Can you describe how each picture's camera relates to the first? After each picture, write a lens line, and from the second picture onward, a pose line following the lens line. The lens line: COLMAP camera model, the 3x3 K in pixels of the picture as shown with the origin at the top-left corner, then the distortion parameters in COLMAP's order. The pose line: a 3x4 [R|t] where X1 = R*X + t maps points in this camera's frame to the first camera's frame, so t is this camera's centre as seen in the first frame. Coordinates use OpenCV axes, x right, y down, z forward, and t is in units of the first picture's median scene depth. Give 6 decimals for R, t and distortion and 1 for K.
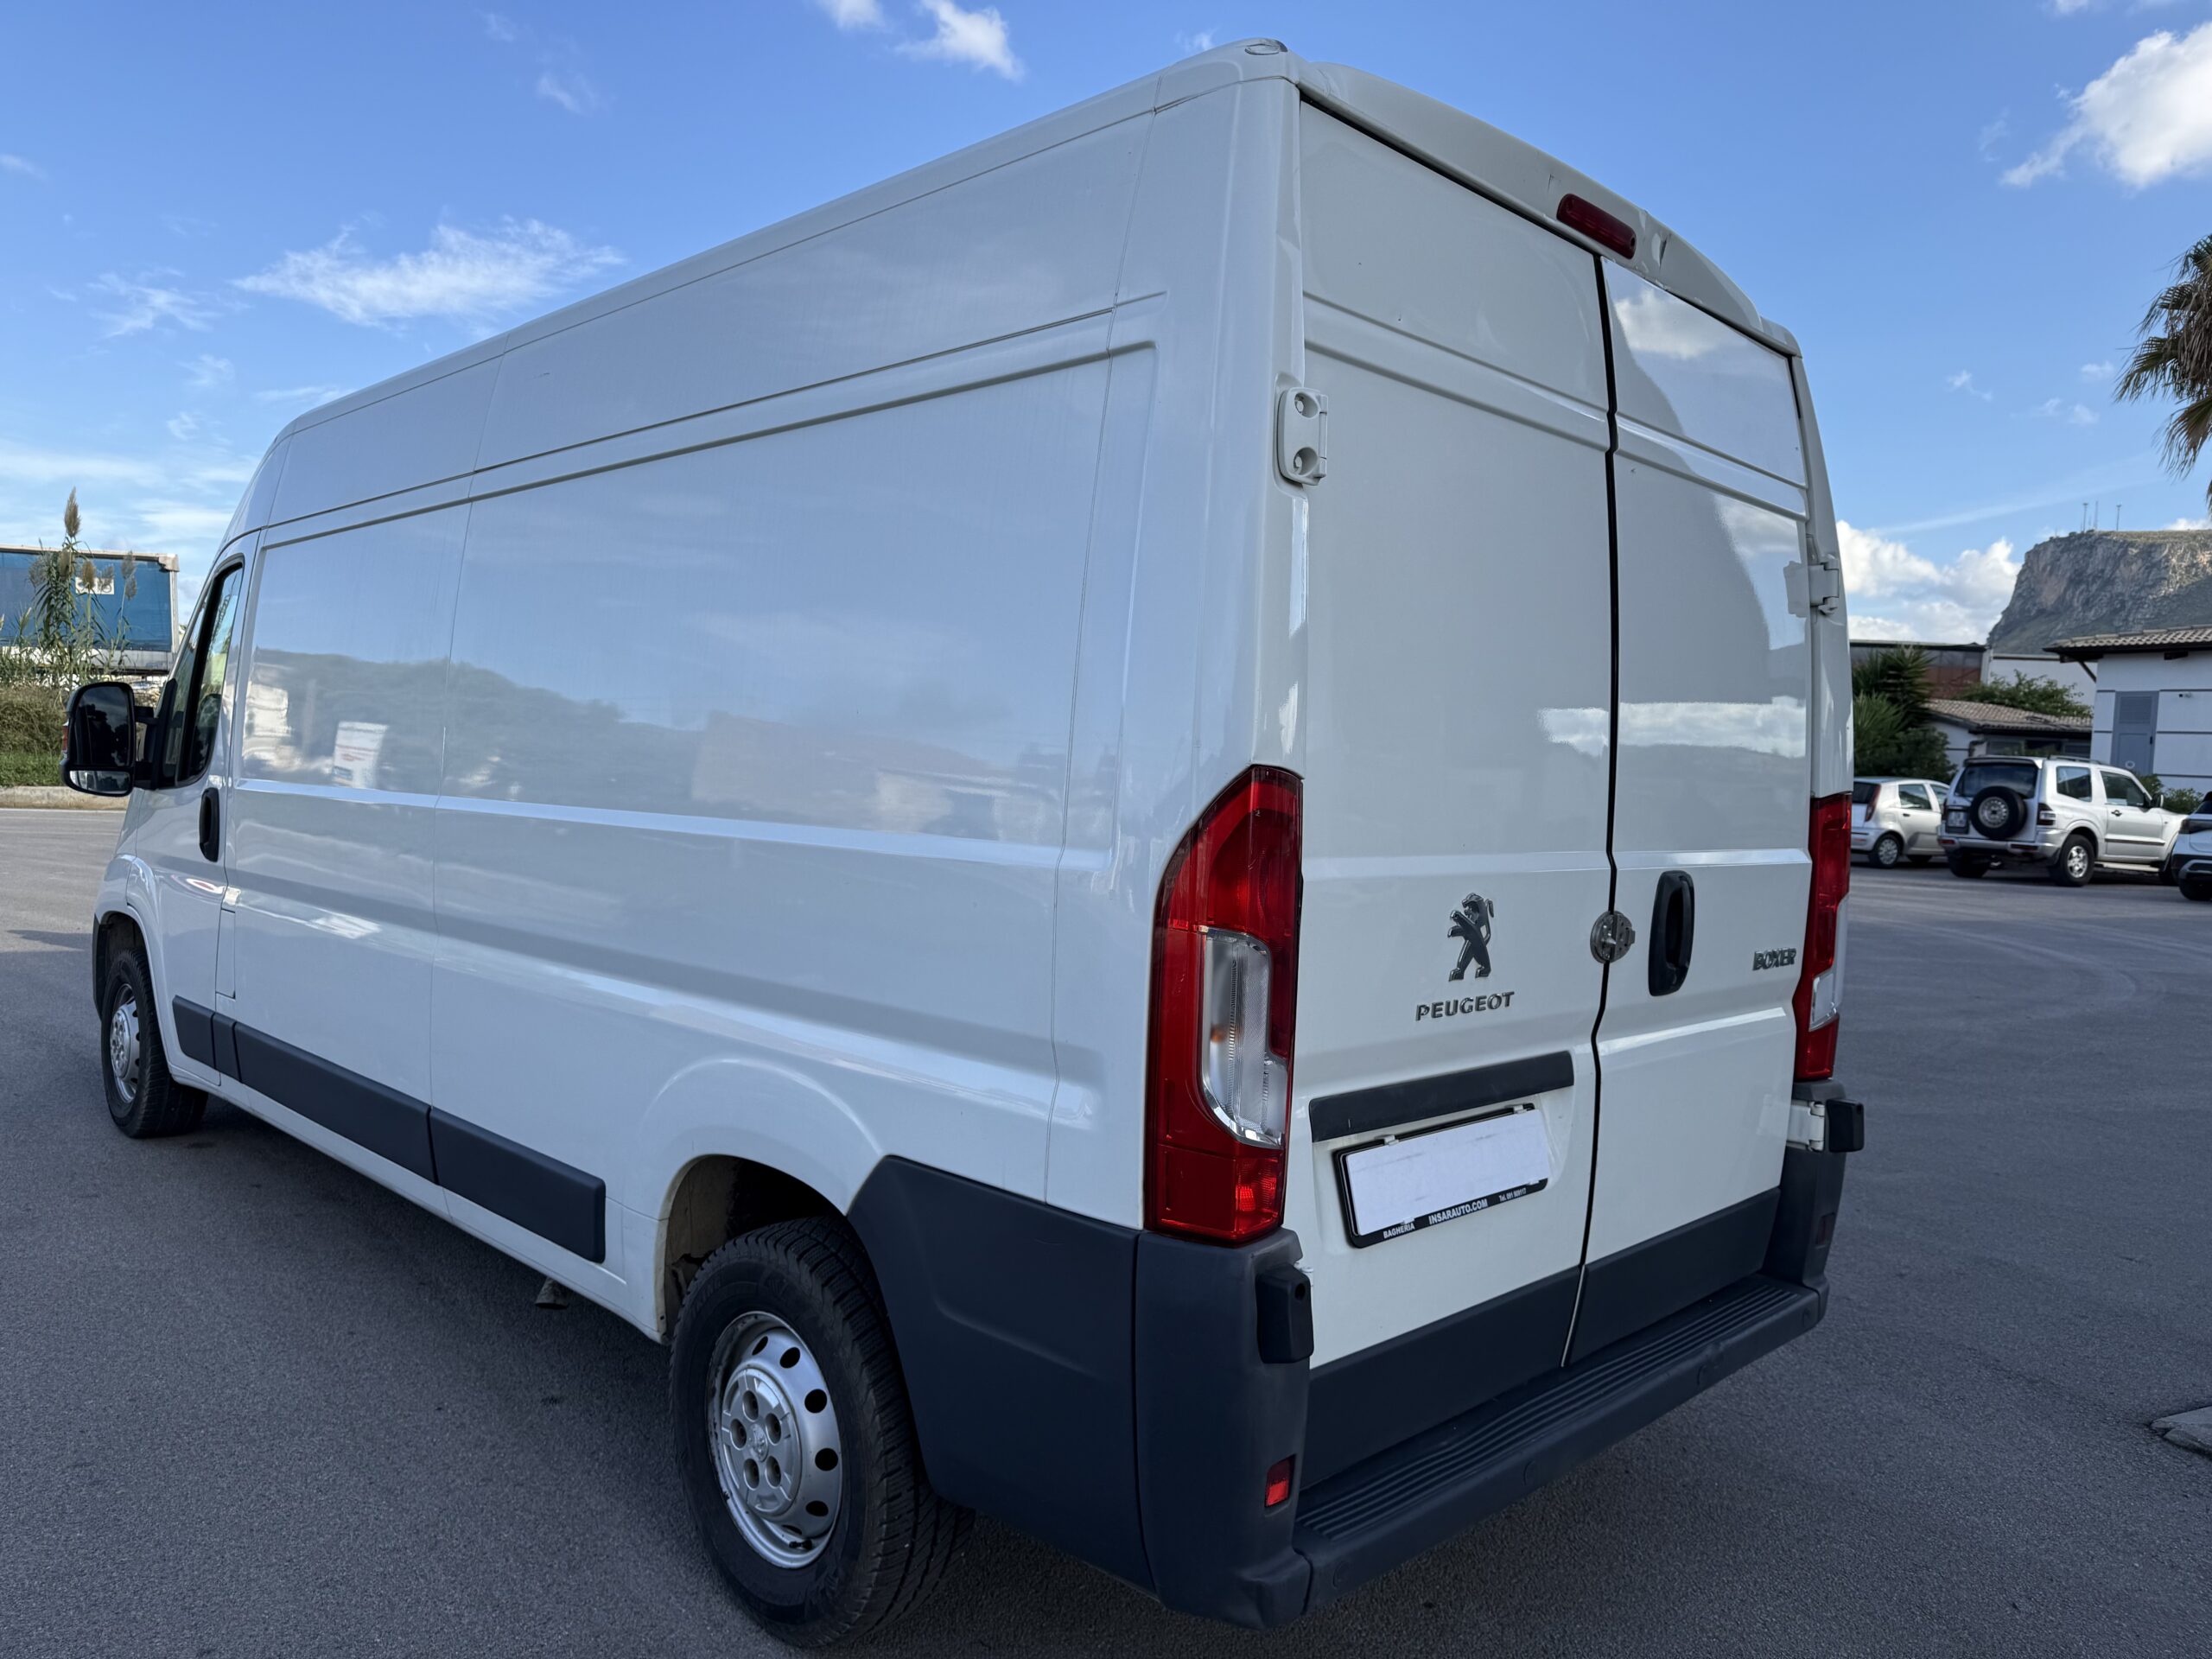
lens RADIAL K [[1573.4, 0, 1119.3], [0, 1573.4, 821.3], [0, 0, 1]] dist [0.025700, -0.027318]
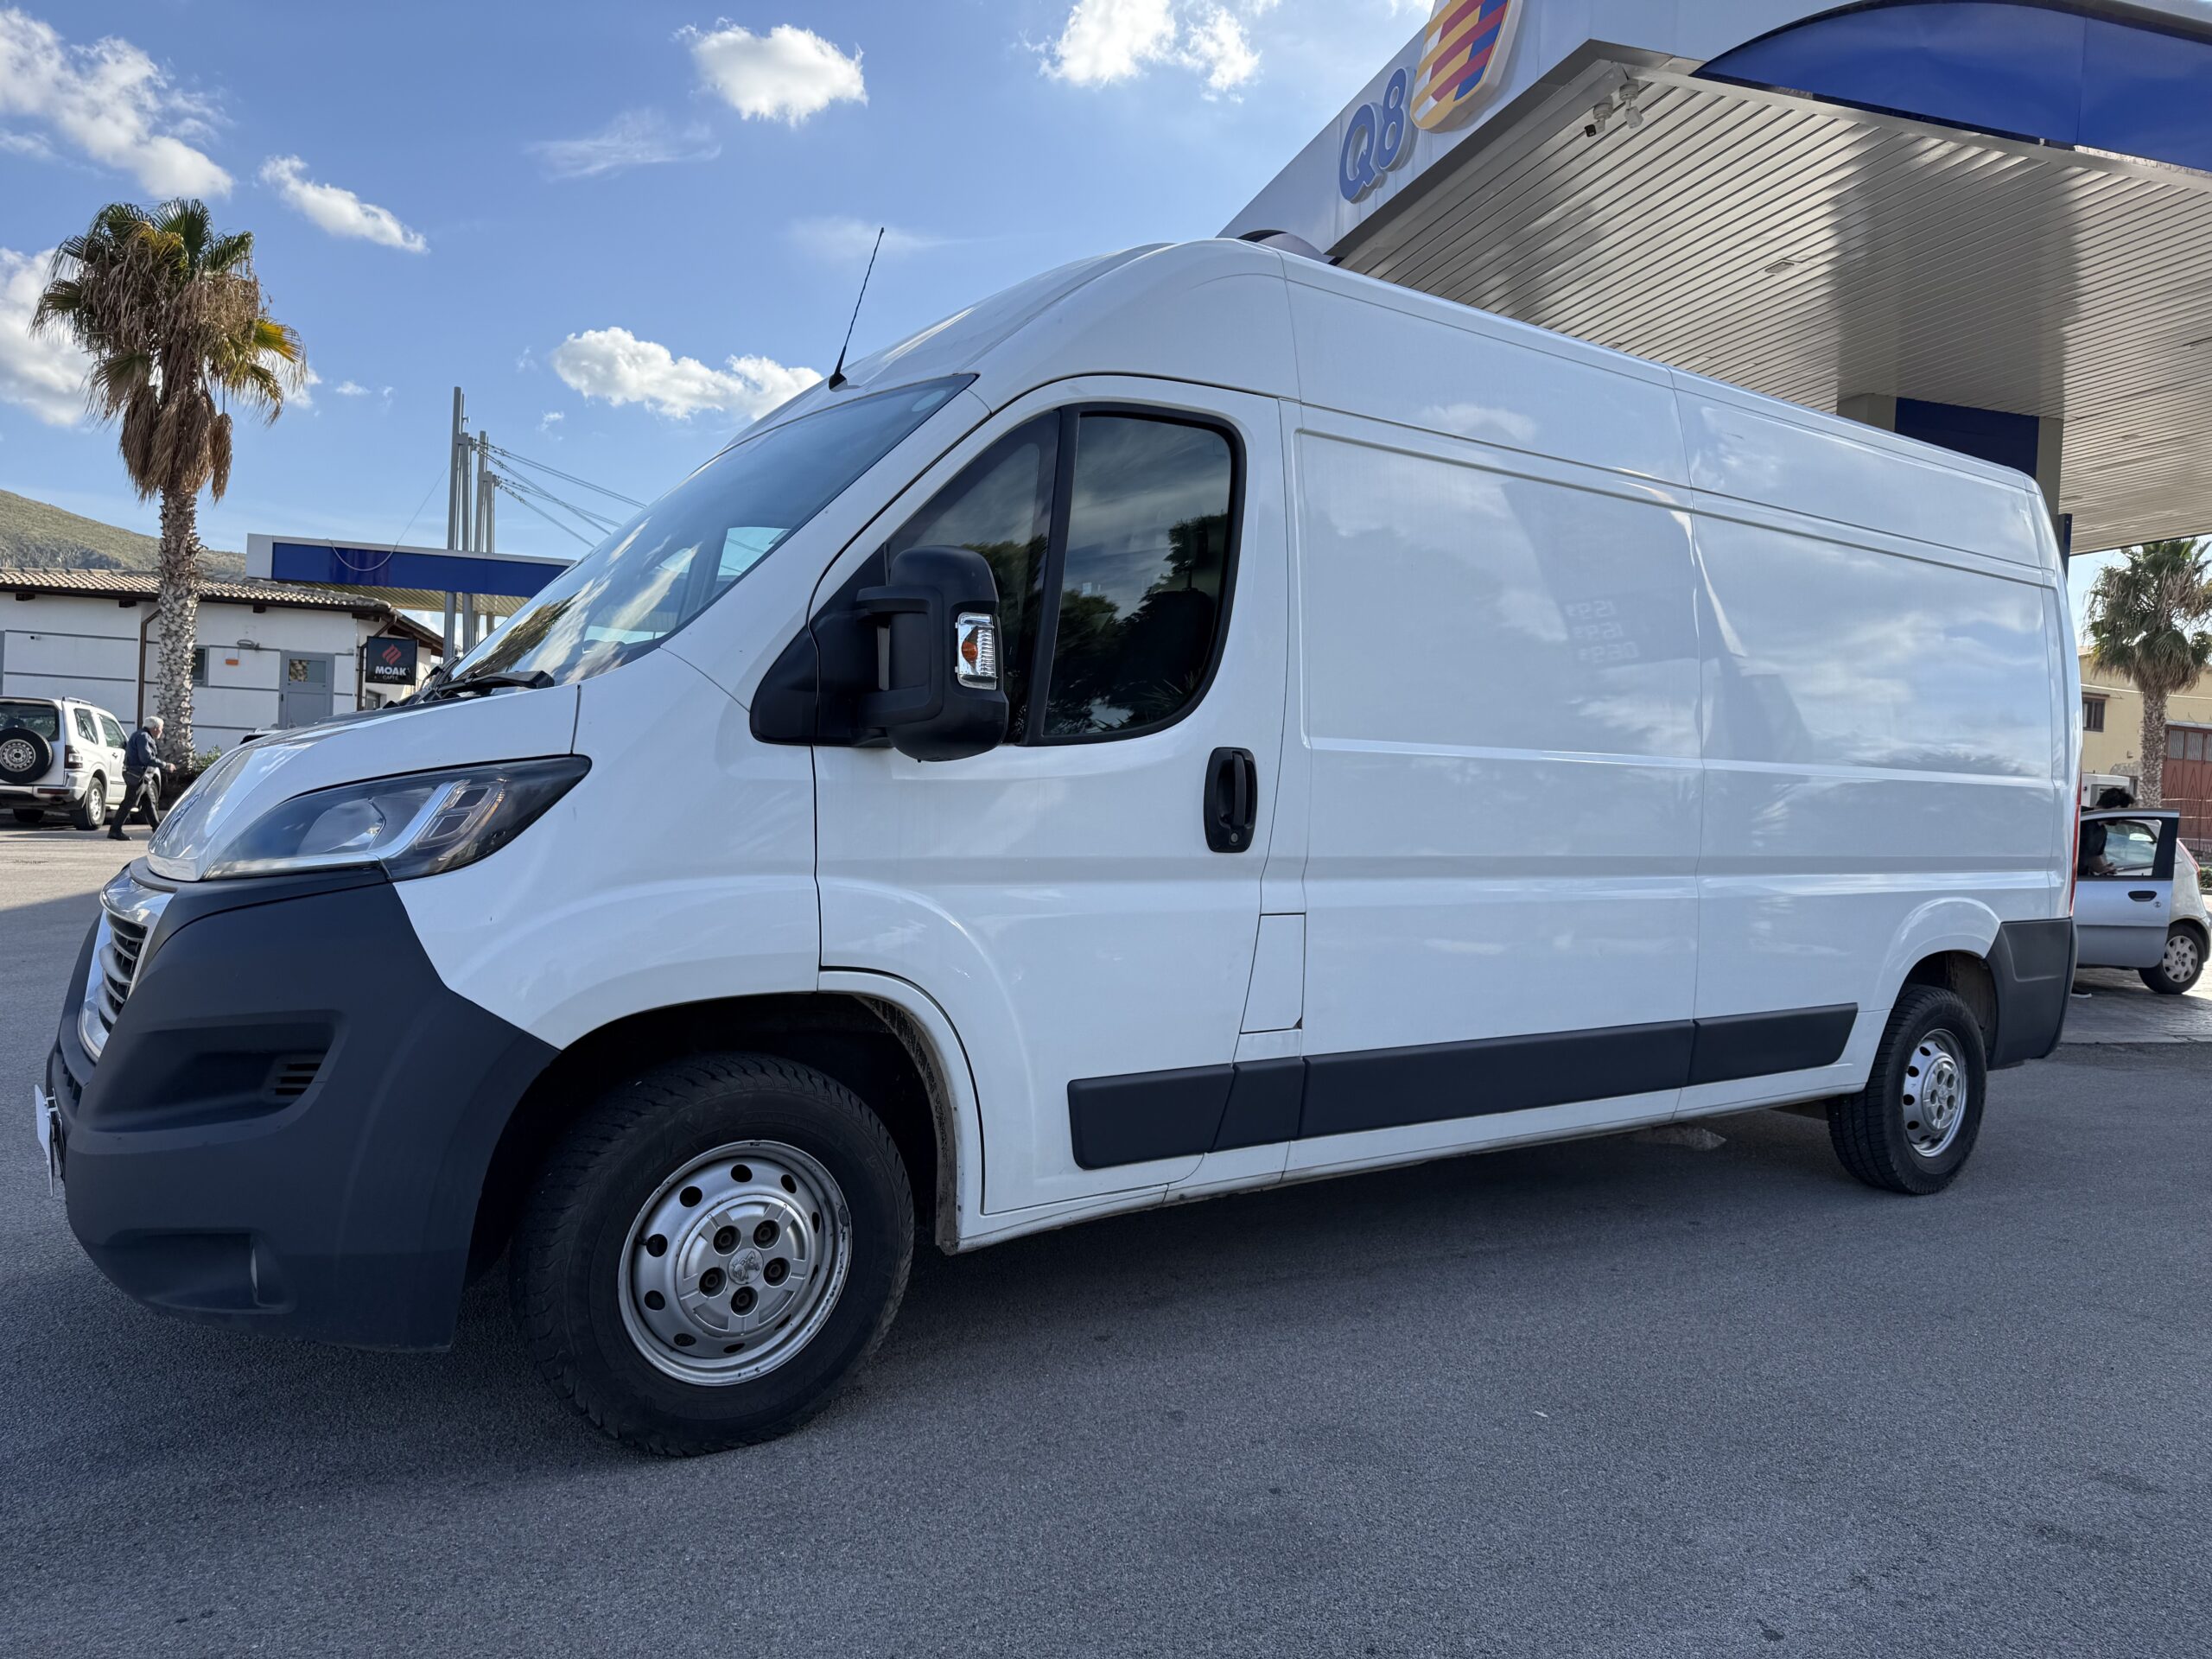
lens RADIAL K [[1573.4, 0, 1116.6], [0, 1573.4, 831.2], [0, 0, 1]] dist [0.025700, -0.027318]
pose [[0.137534, -0.051703, 0.989147, -0.294797], [0.007106, 0.998663, 0.051212, -0.004363], [-0.990472, -0.000014, 0.137718, 0.226474]]
